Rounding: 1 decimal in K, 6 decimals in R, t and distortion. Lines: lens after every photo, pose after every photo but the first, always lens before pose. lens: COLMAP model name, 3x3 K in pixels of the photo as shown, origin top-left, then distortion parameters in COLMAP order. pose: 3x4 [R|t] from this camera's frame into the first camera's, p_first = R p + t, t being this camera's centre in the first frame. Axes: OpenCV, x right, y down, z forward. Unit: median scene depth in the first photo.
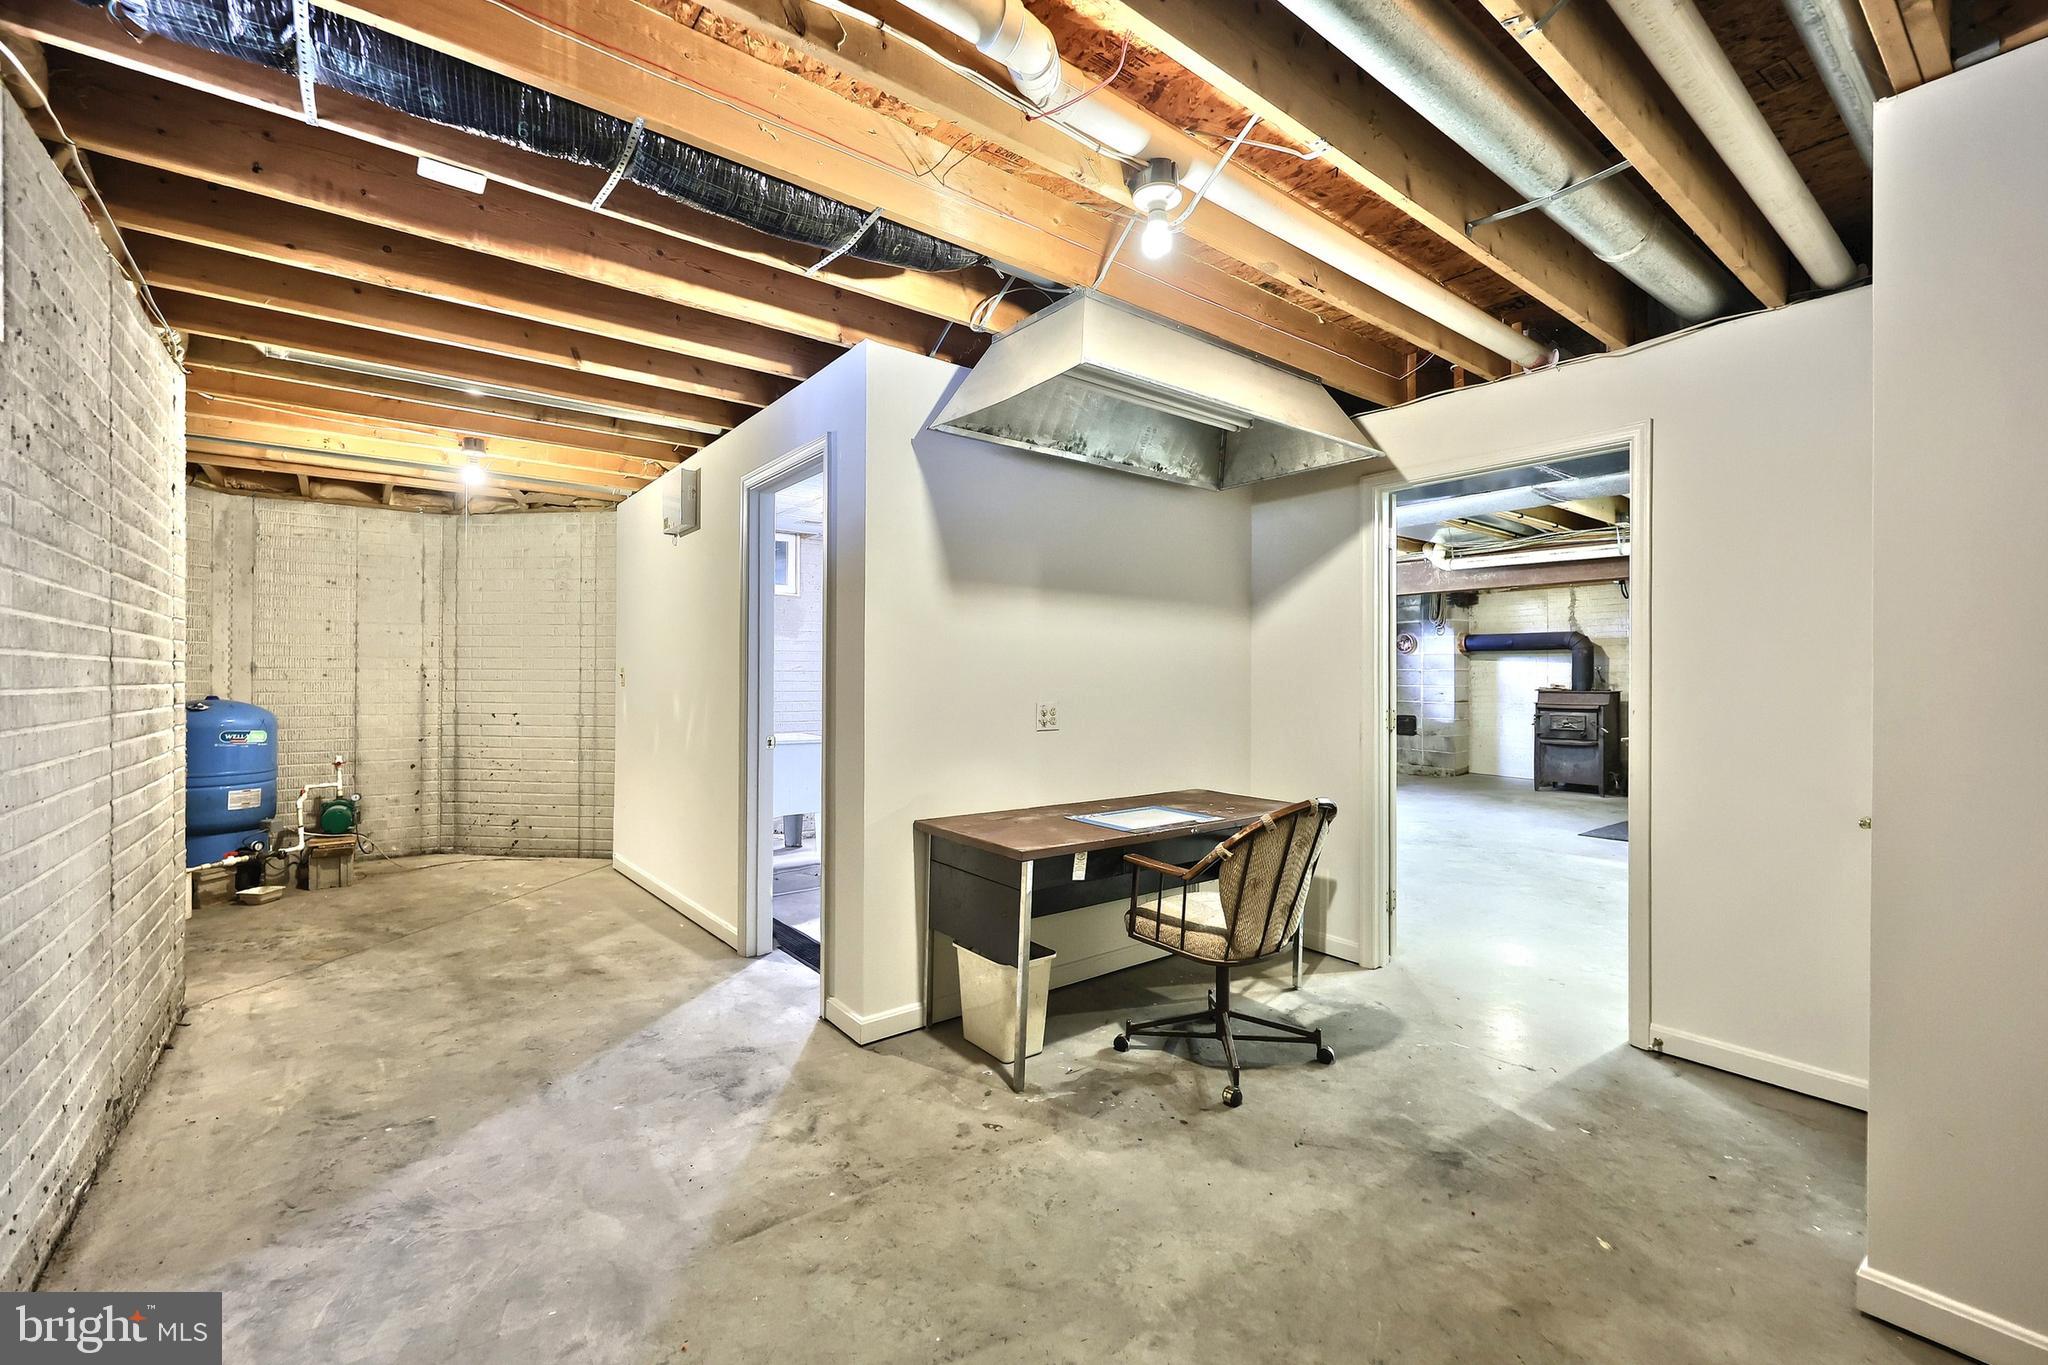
lens RADIAL K [[849.8, 0, 1022.9], [0, 849.8, 677.3], [0, 0, 1]] dist [0.000057, 0.000007]
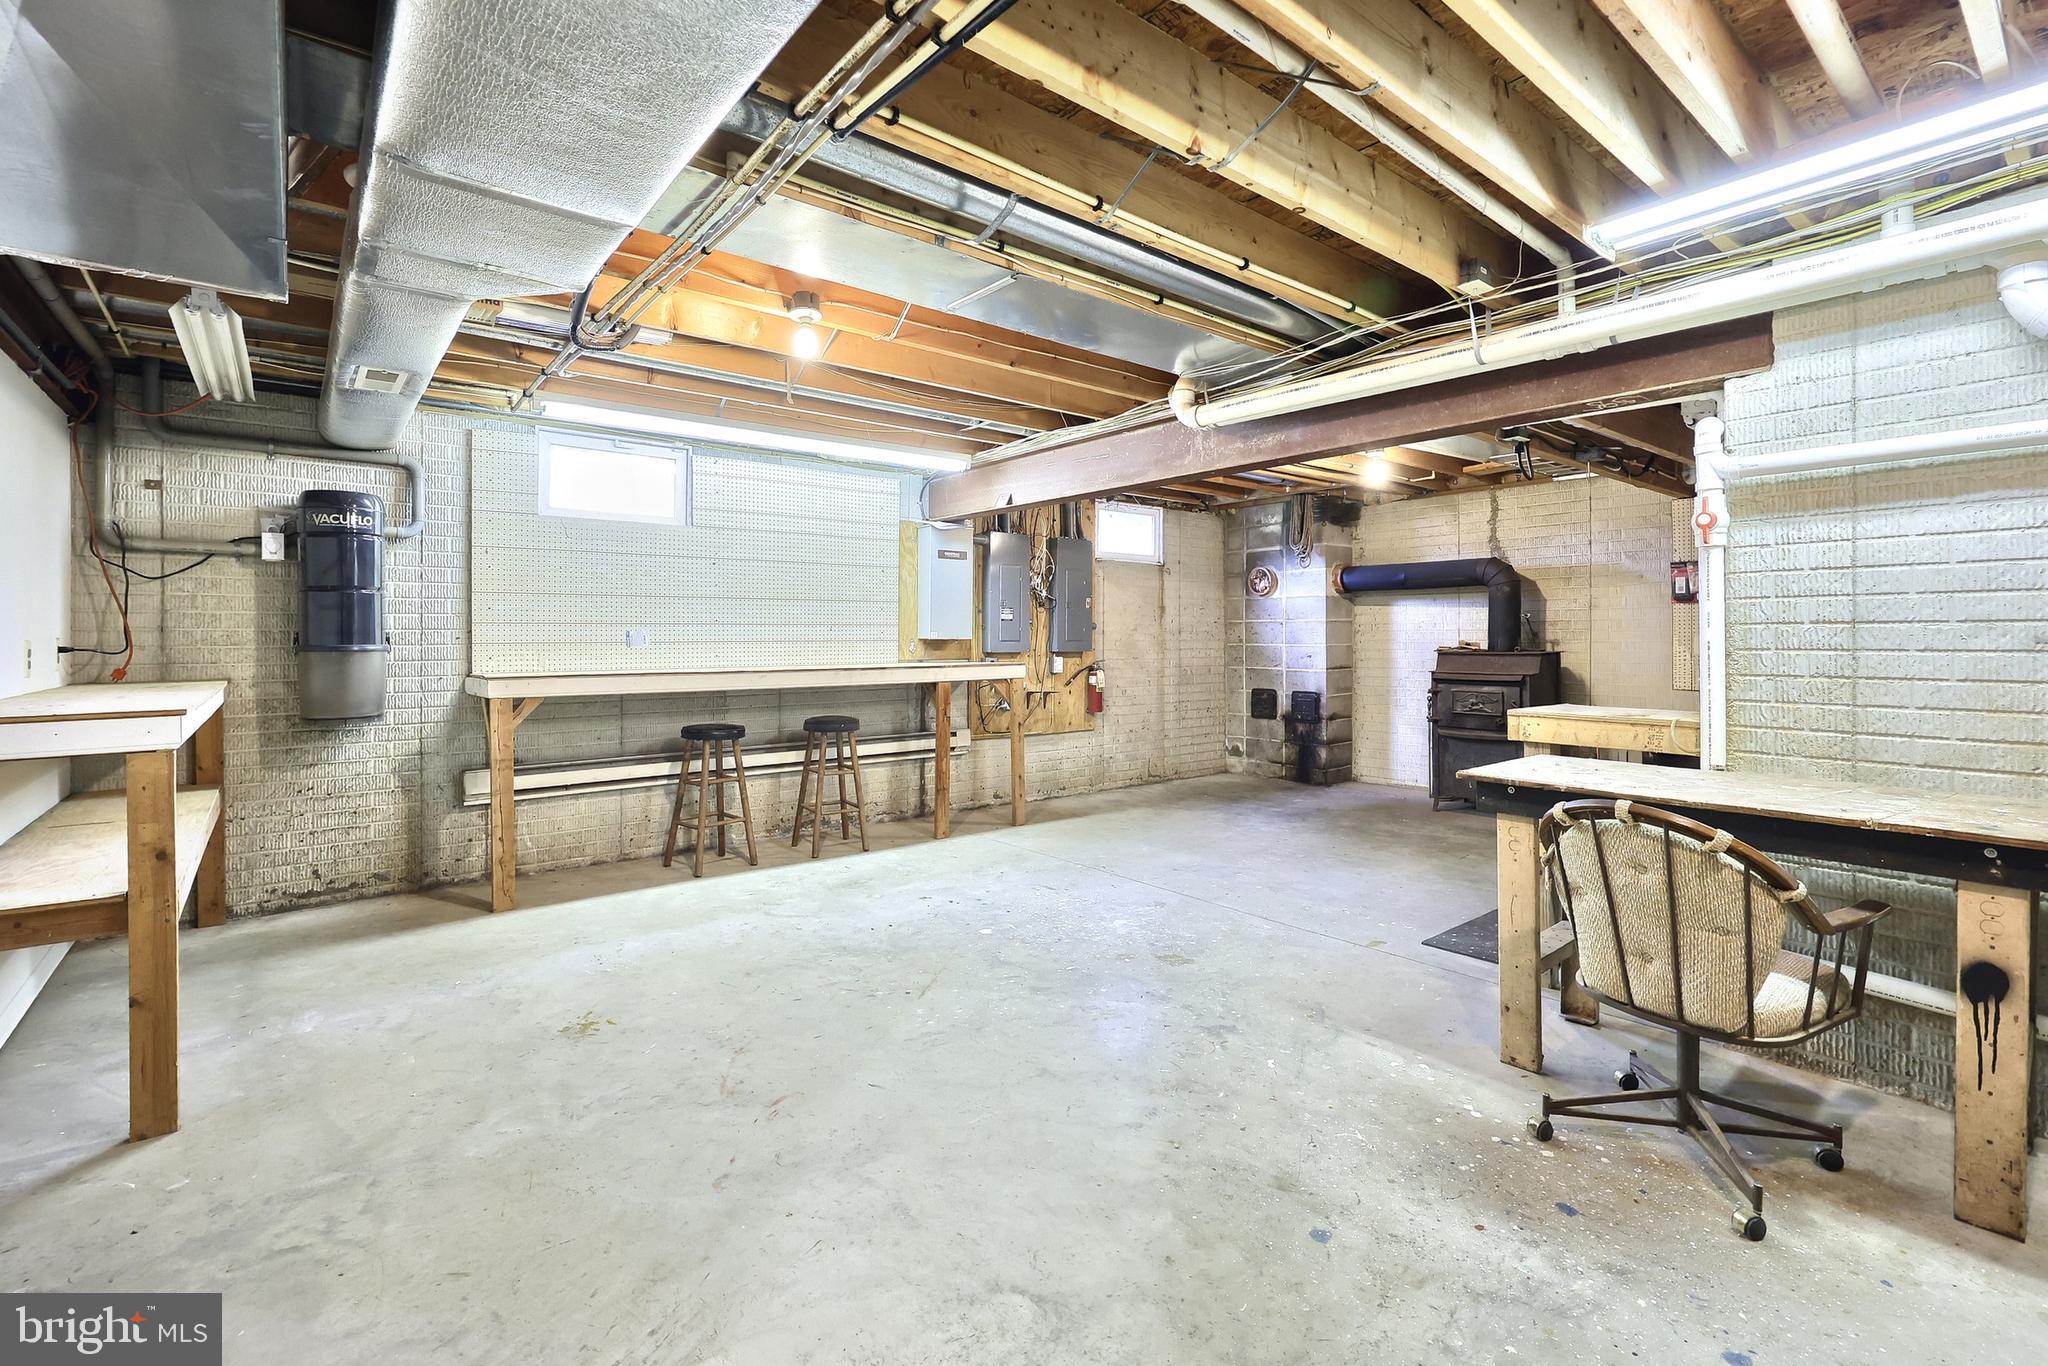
lens RADIAL K [[907.4, 0, 1034.5], [0, 907.4, 638.4], [0, 0, 1]] dist [0.000113, -0.000002]
pose [[0.999731, -0.004294, 0.022814, 0.285300], [0.004253, 0.999989, 0.001863, 0.003314], [-0.022822, -0.001765, 0.999738, 0.324421]]
